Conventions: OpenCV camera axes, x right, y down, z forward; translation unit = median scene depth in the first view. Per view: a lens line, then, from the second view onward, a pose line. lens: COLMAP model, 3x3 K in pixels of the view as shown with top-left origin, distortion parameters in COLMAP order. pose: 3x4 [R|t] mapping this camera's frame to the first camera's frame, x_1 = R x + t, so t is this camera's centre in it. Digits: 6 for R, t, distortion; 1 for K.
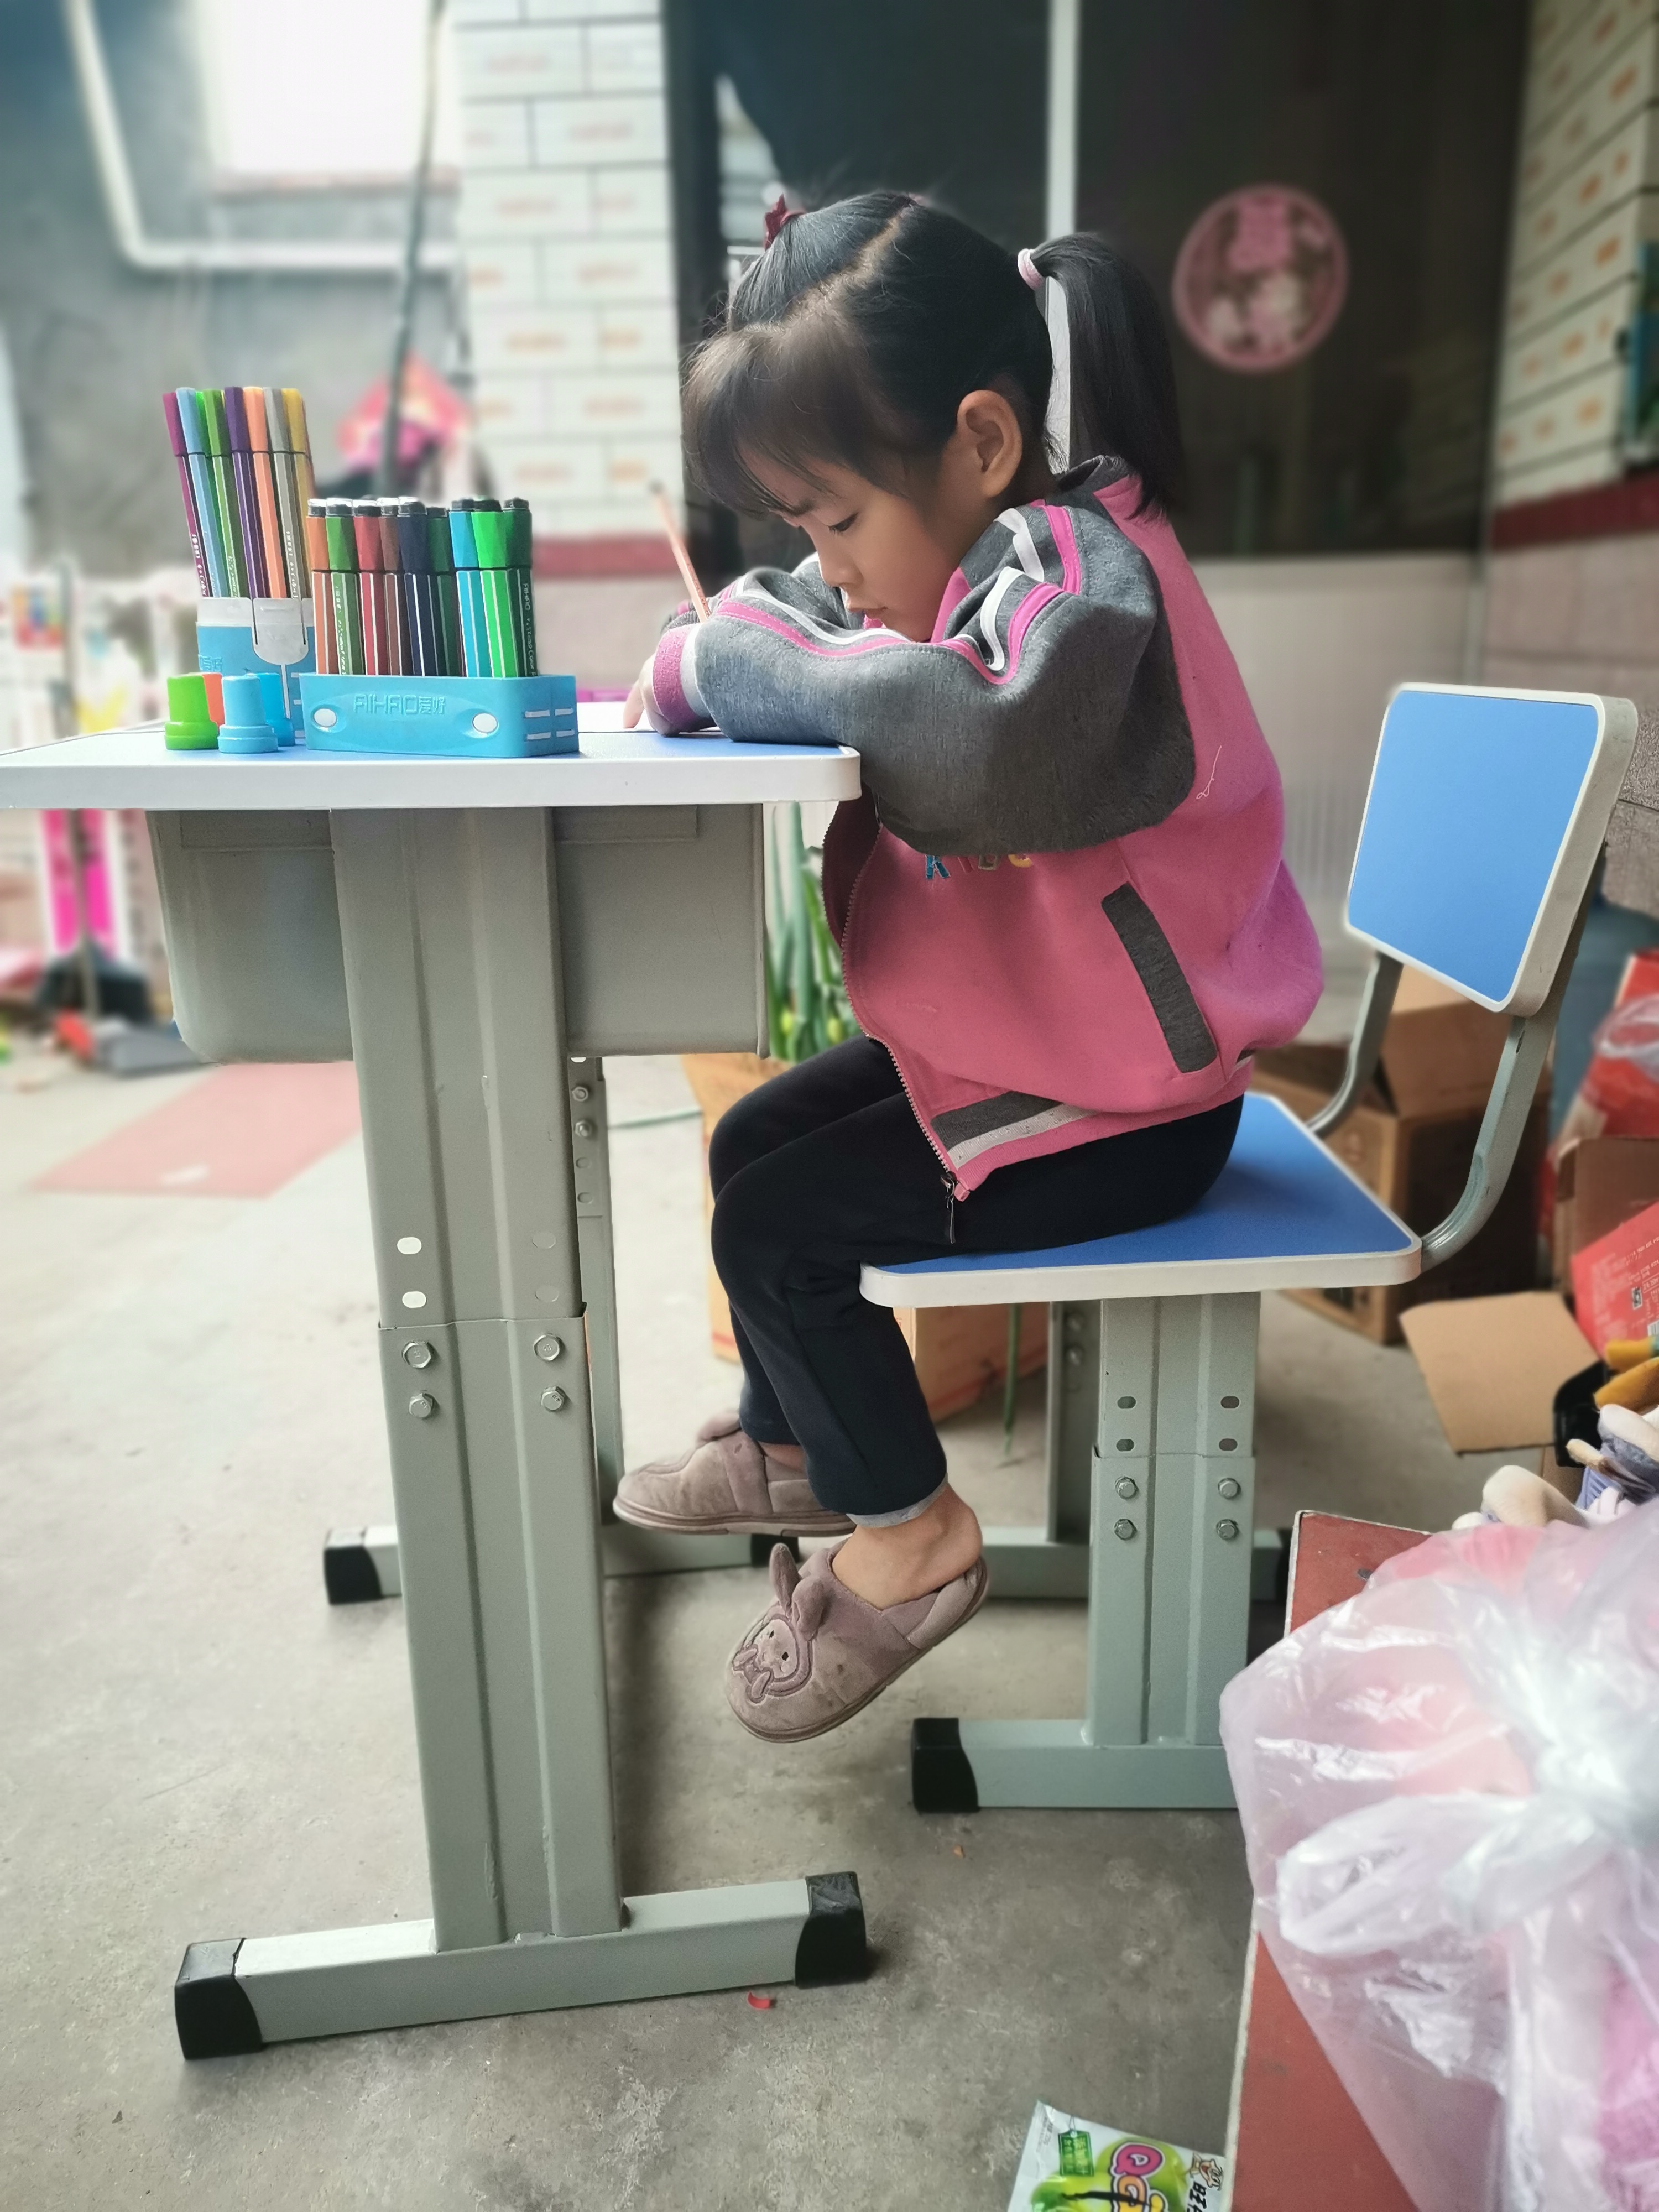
lens RADIAL K [[1653.7, 0, 824.0], [0, 1653.7, 1092.0], [0, 0, 1]] dist [0.040650, -0.002245]
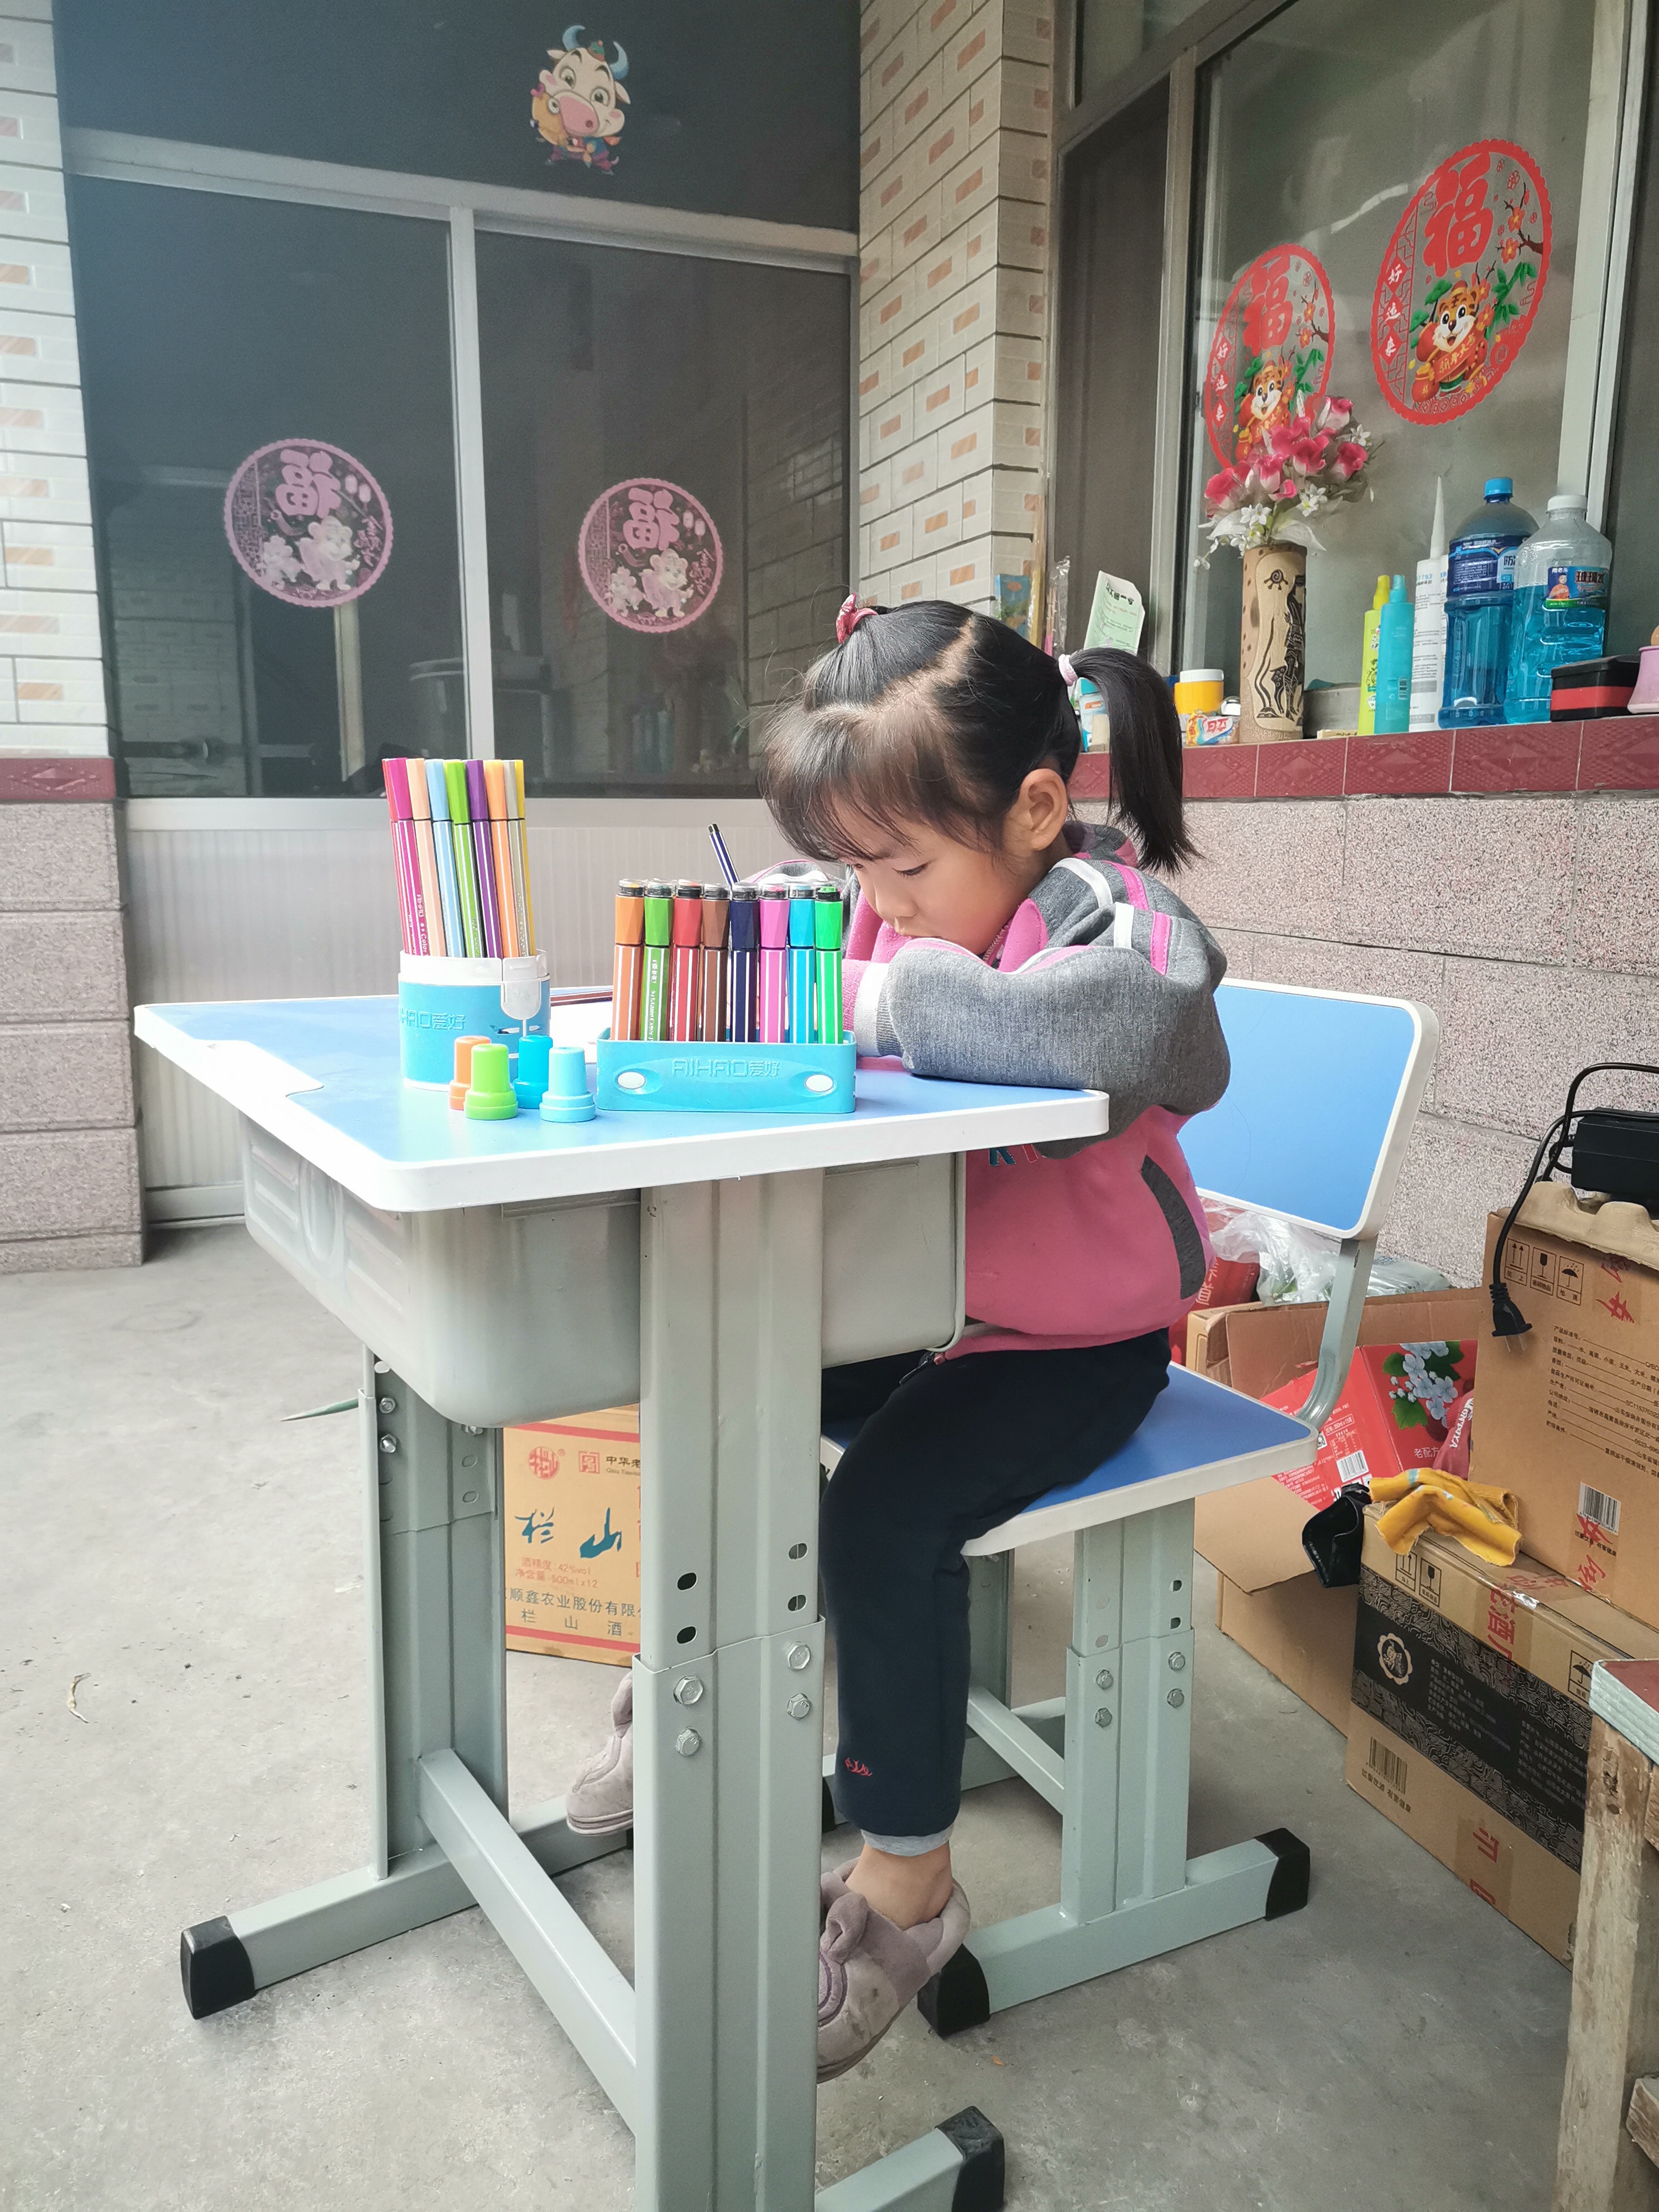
lens RADIAL K [[1653.7, 0, 820.3], [0, 1653.7, 1117.3], [0, 0, 1]] dist [0.040650, -0.002245]
pose [[0.895654, -0.064524, 0.440047, -0.454450], [0.106204, 0.991826, -0.070730, -0.081601], [-0.431886, 0.110085, 0.895185, 0.019804]]
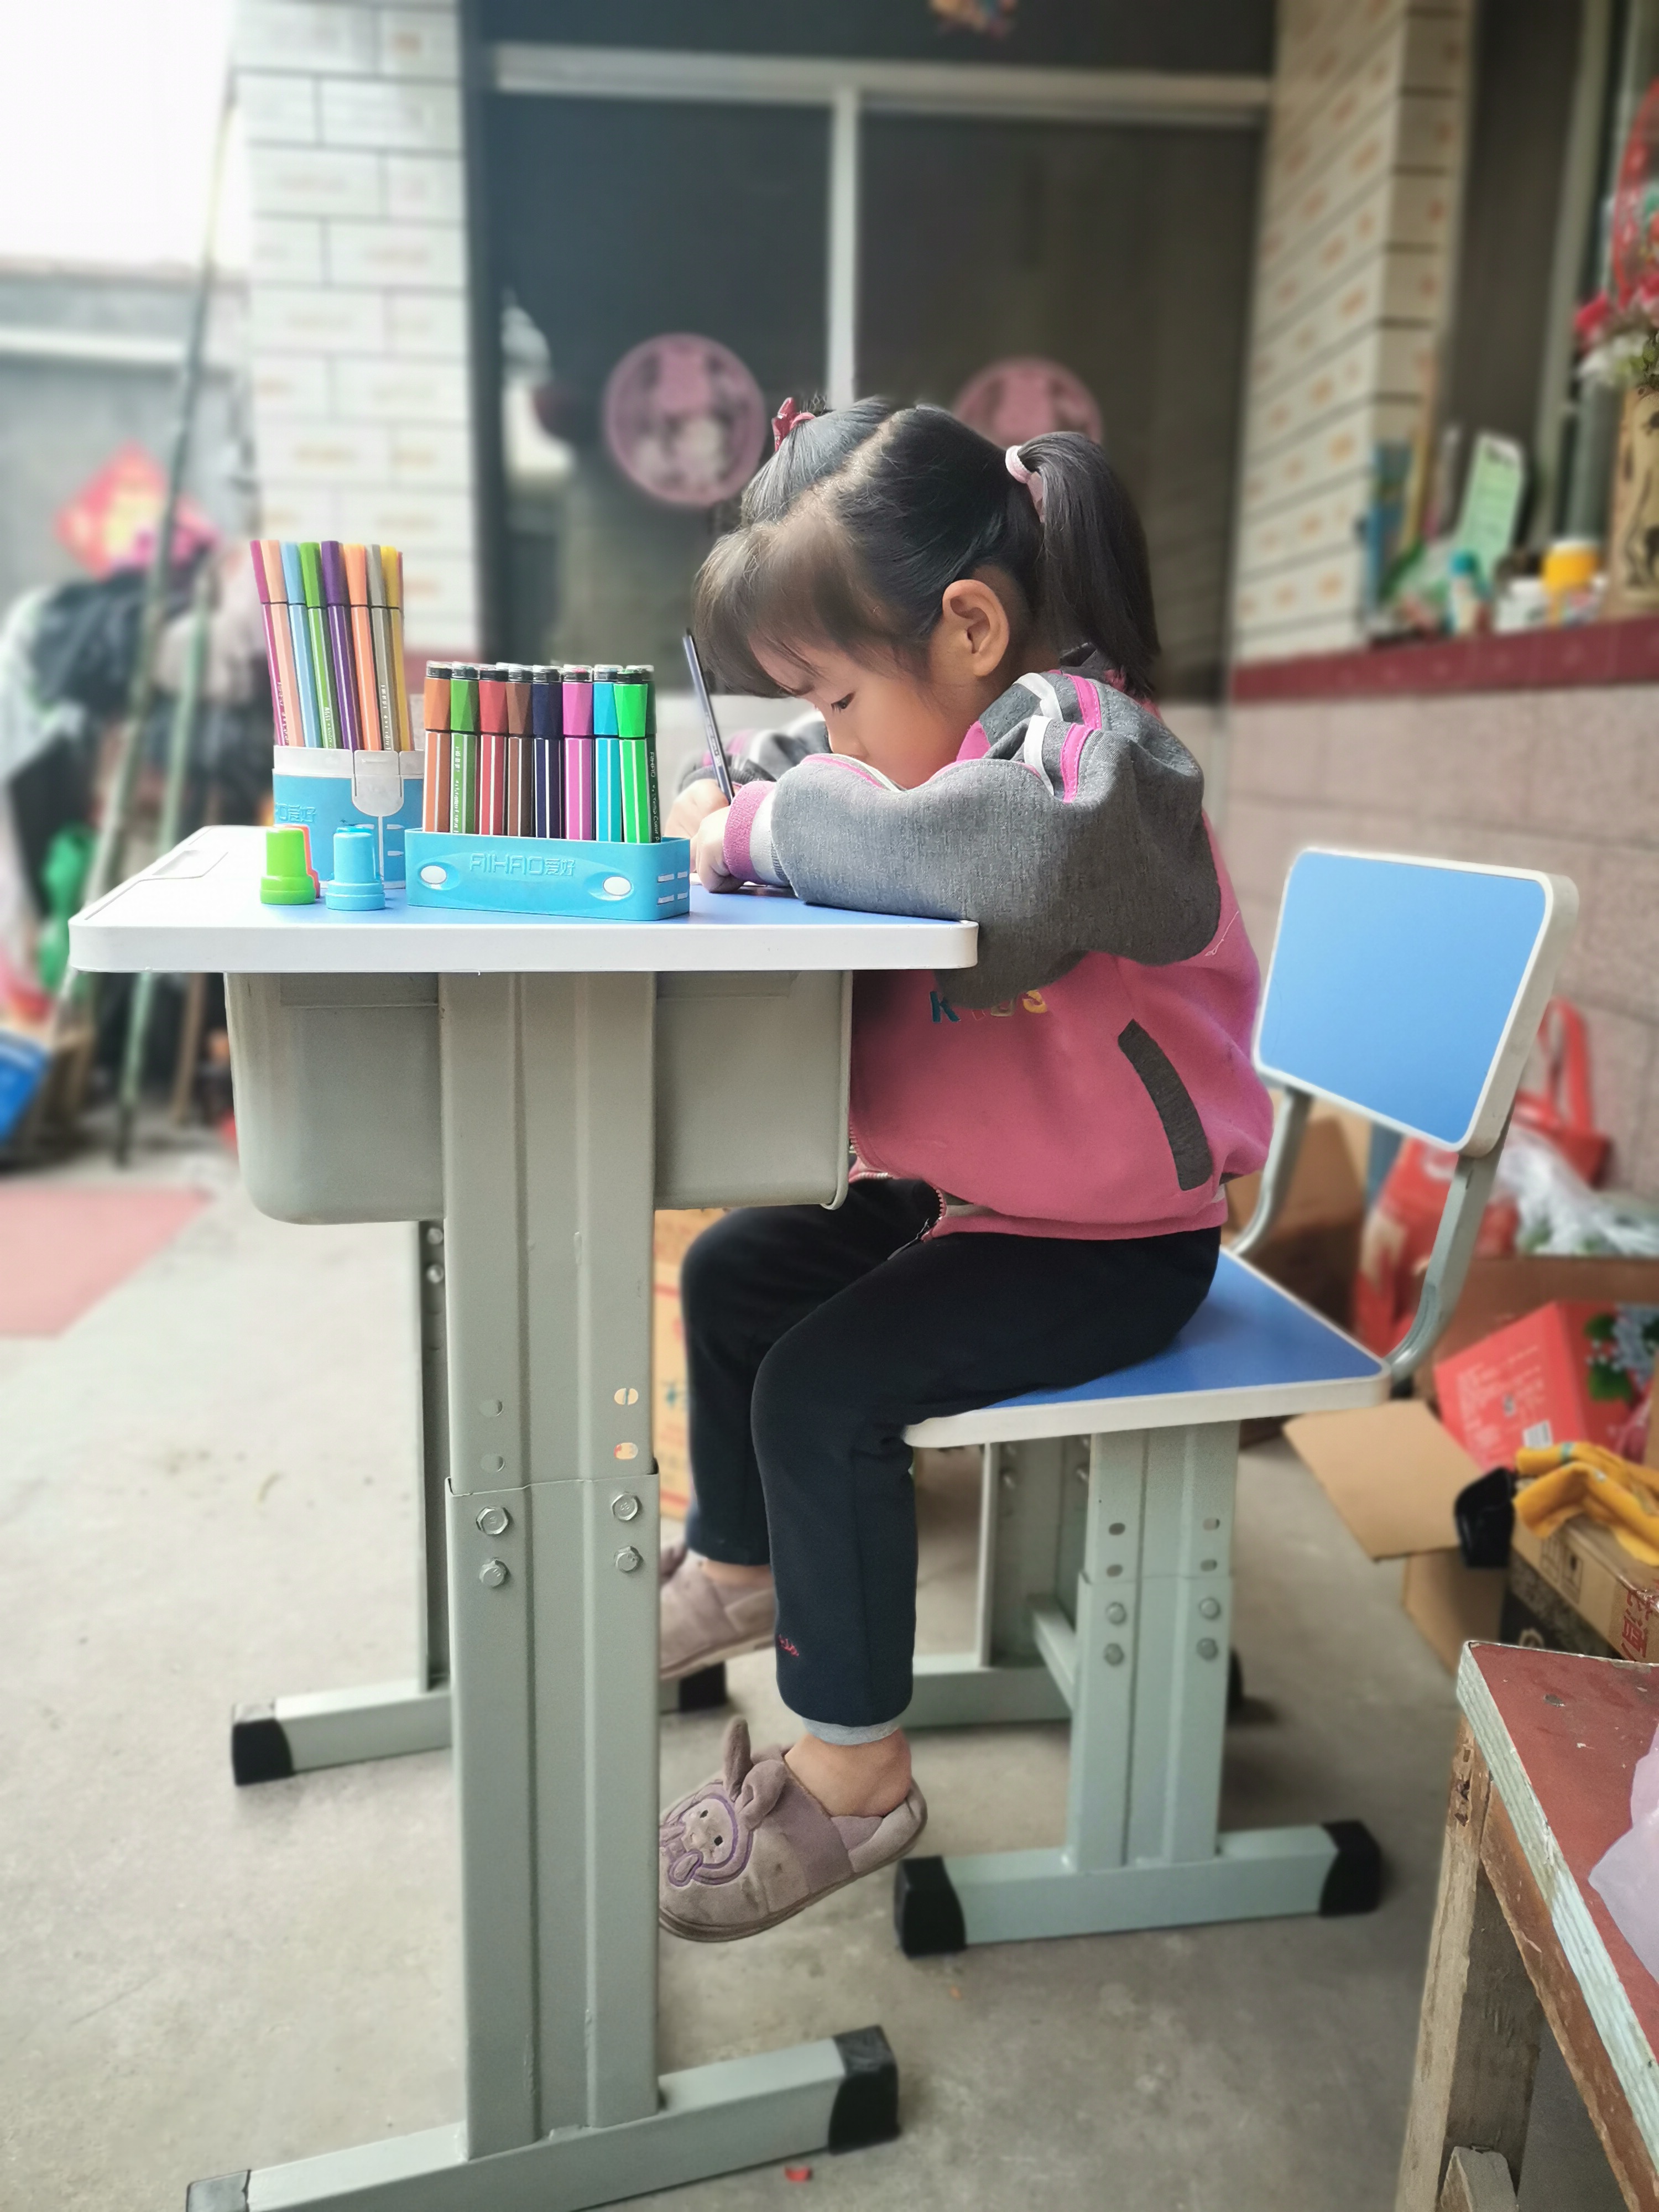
lens RADIAL K [[1653.7, 0, 822.3], [0, 1653.7, 1101.8], [0, 0, 1]] dist [0.040650, -0.002245]
pose [[0.984376, -0.003298, 0.176049, -0.172287], [0.013402, 0.998328, -0.056235, -0.022316], [-0.175569, 0.057716, 0.982774, -0.001291]]
